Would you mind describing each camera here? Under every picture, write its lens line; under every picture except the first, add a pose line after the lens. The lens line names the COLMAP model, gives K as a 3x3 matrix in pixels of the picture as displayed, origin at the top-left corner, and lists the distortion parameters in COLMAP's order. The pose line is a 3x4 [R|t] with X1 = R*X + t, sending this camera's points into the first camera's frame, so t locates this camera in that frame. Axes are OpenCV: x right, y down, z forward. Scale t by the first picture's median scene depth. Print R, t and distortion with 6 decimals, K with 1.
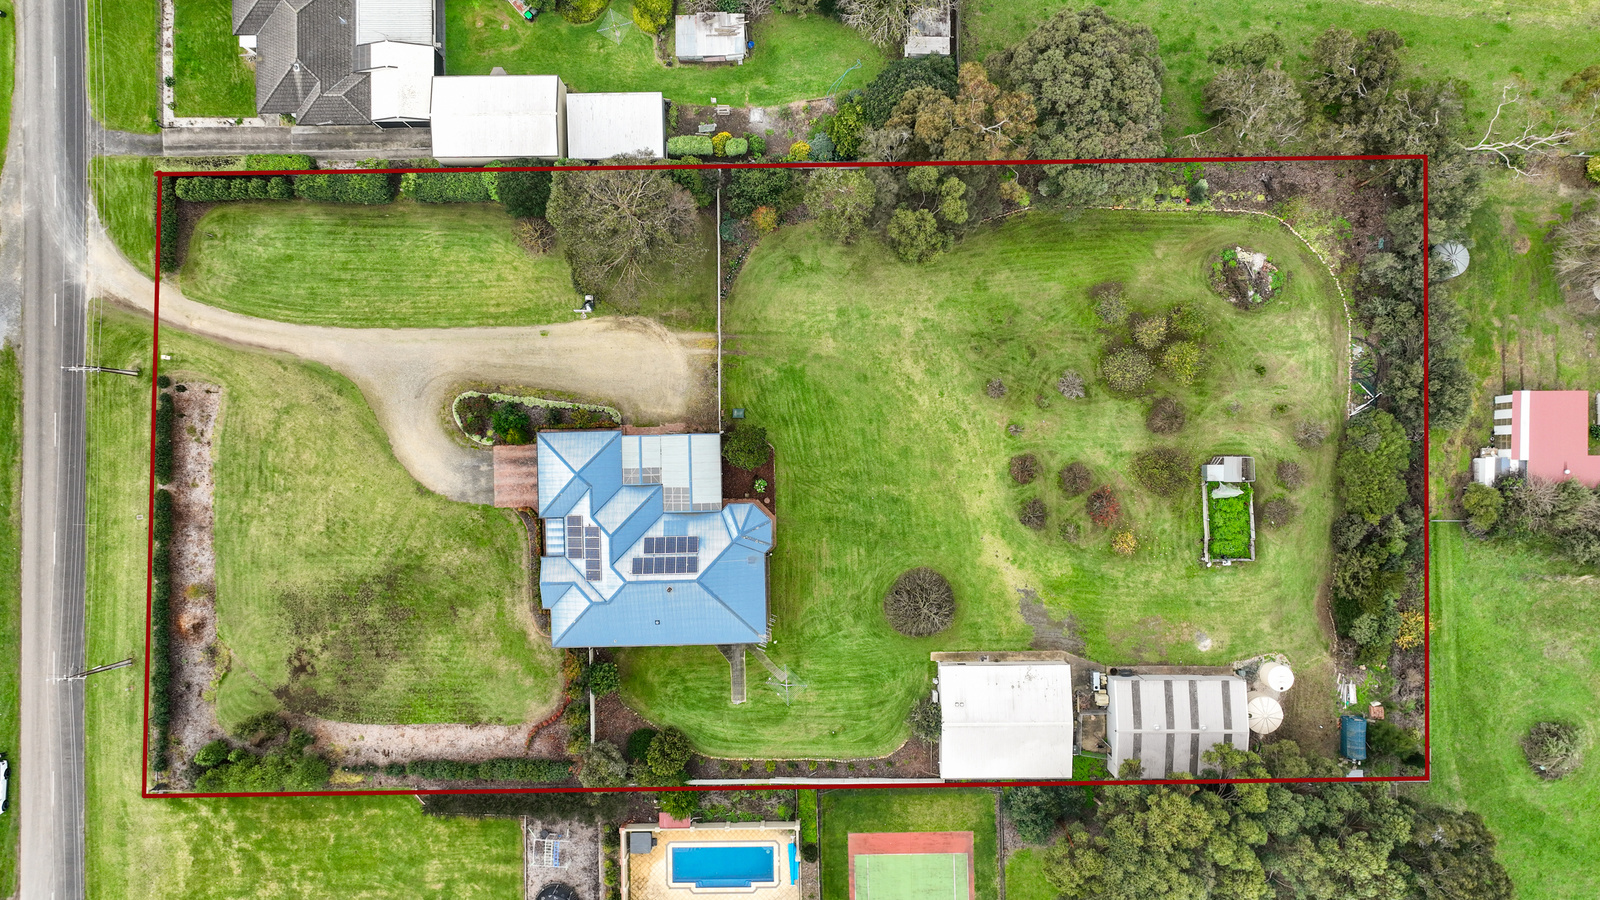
lens RADIAL K [[1130.4, 0, 800.0], [0, 1130.4, 450.0], [0, 0, 1]] dist [0.018075, -0.002303]
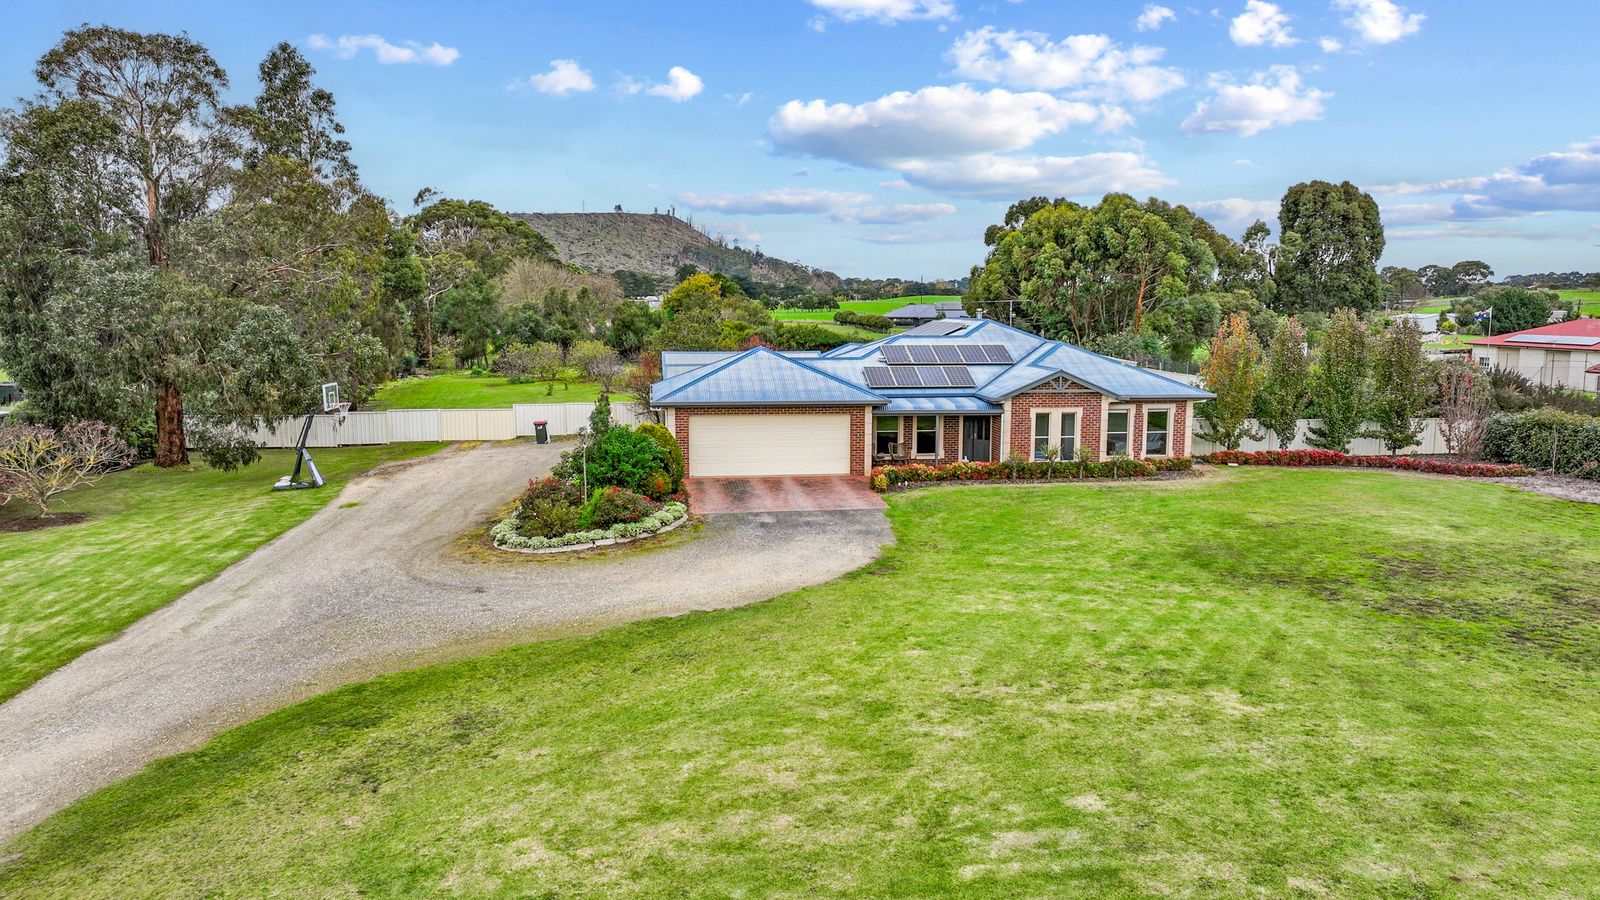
lens RADIAL K [[1130.4, 0, 800.0], [0, 1130.4, 450.0], [0, 0, 1]] dist [0.018075, -0.002303]
pose [[-0.103740, -0.100919, 0.989471, -0.569034], [0.994604, -0.010357, 0.103222, -0.005866], [-0.000169, 0.994841, 0.101449, 0.950317]]
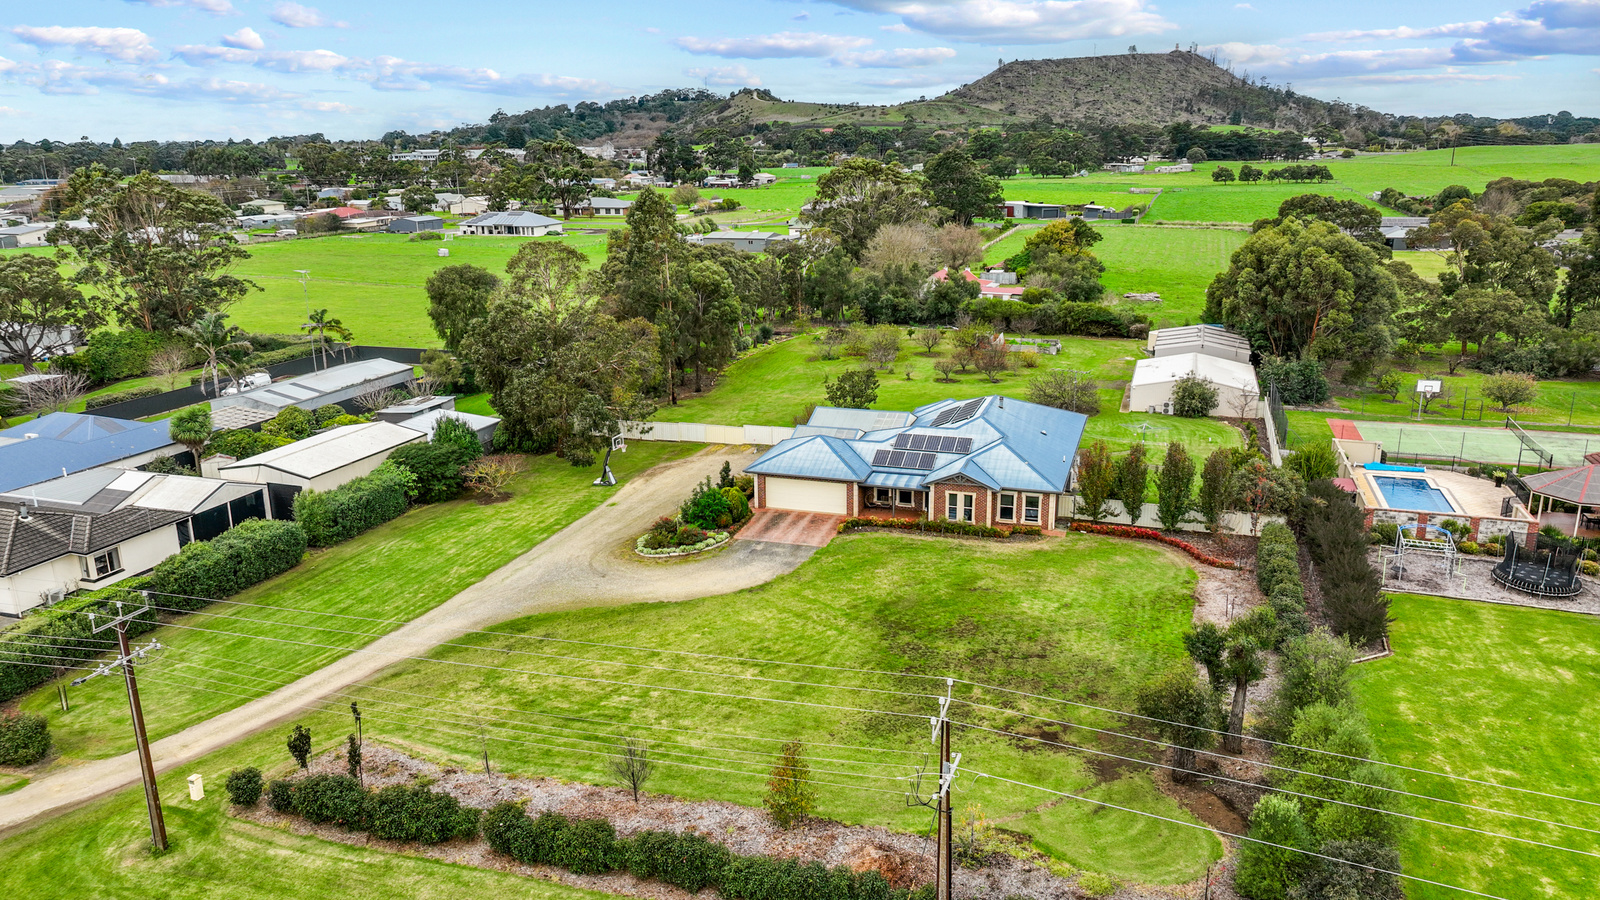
lens RADIAL K [[1130.4, 0, 800.0], [0, 1130.4, 450.0], [0, 0, 1]] dist [0.018075, -0.002303]
pose [[0.331876, -0.224403, 0.916243, -0.825951], [0.943321, 0.080937, -0.321861, 0.231599], [-0.001931, 0.971129, 0.238546, 0.798870]]
